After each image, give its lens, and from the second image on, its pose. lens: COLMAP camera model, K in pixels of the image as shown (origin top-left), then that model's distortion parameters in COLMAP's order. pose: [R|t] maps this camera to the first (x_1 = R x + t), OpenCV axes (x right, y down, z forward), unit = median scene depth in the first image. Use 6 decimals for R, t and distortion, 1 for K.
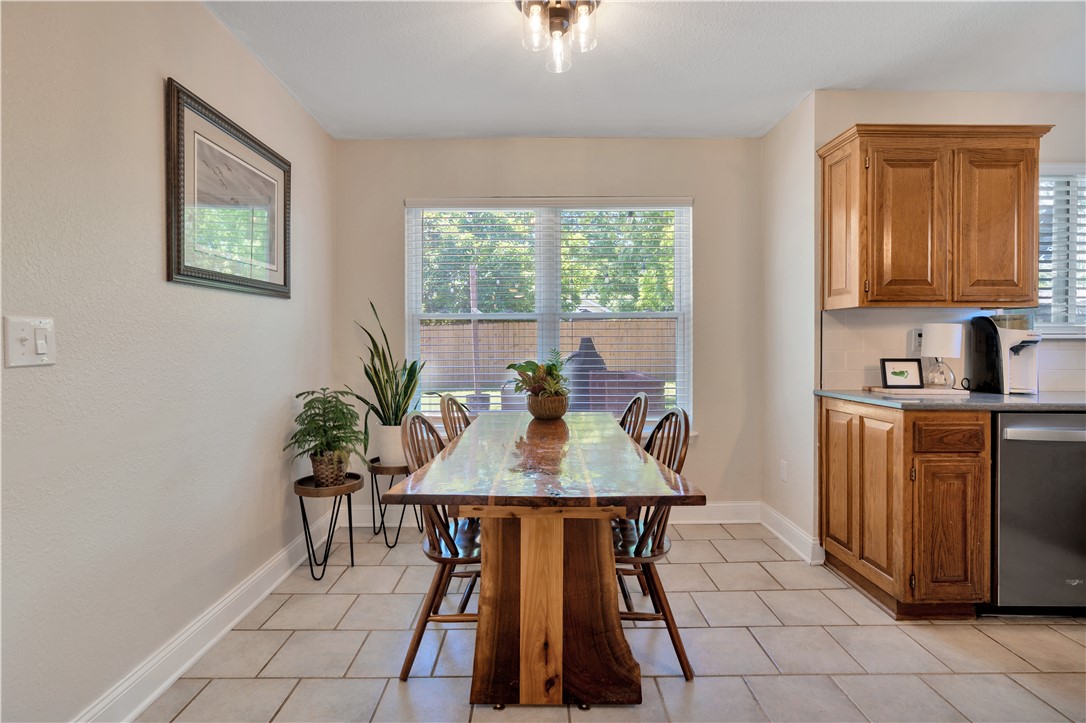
lens RADIAL K [[521.5, 0, 538.3], [0, 521.5, 351.3], [0, 0, 1]] dist [-0.012629, 0.003312]
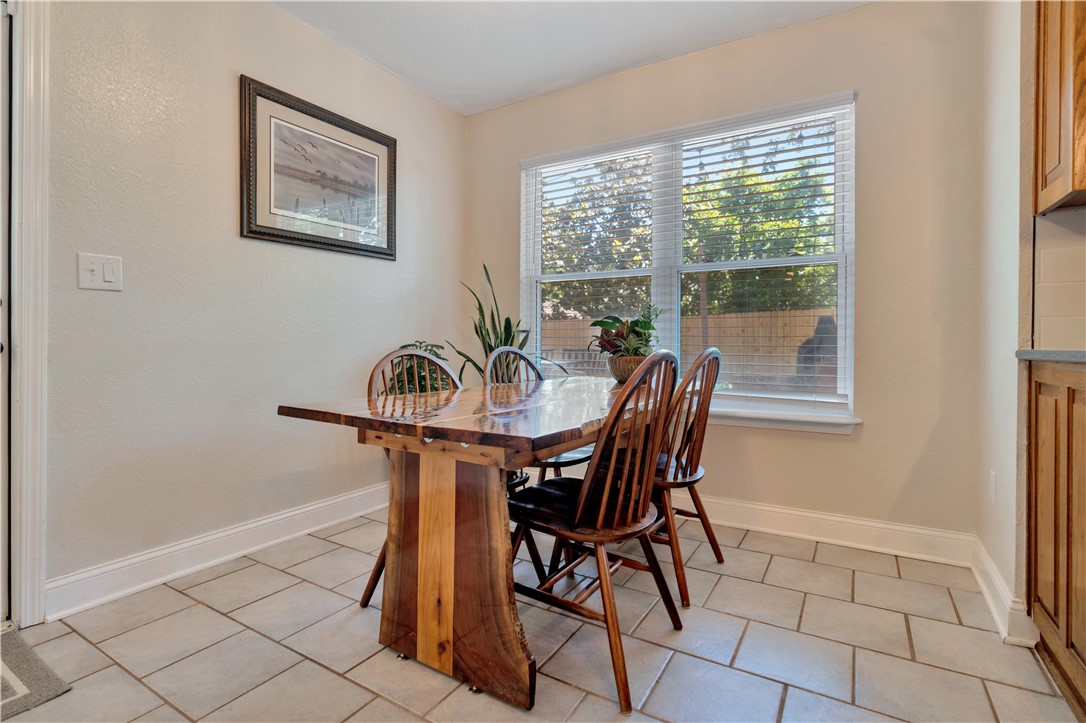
lens RADIAL K [[521.5, 0, 528.8], [0, 521.5, 344.9], [0, 0, 1]] dist [-0.012629, 0.003312]
pose [[0.850248, 0.013286, -0.526214, 0.460101], [-0.016580, 0.999861, -0.001544, 0.098859], [0.526121, 0.010037, 0.850350, 0.251427]]
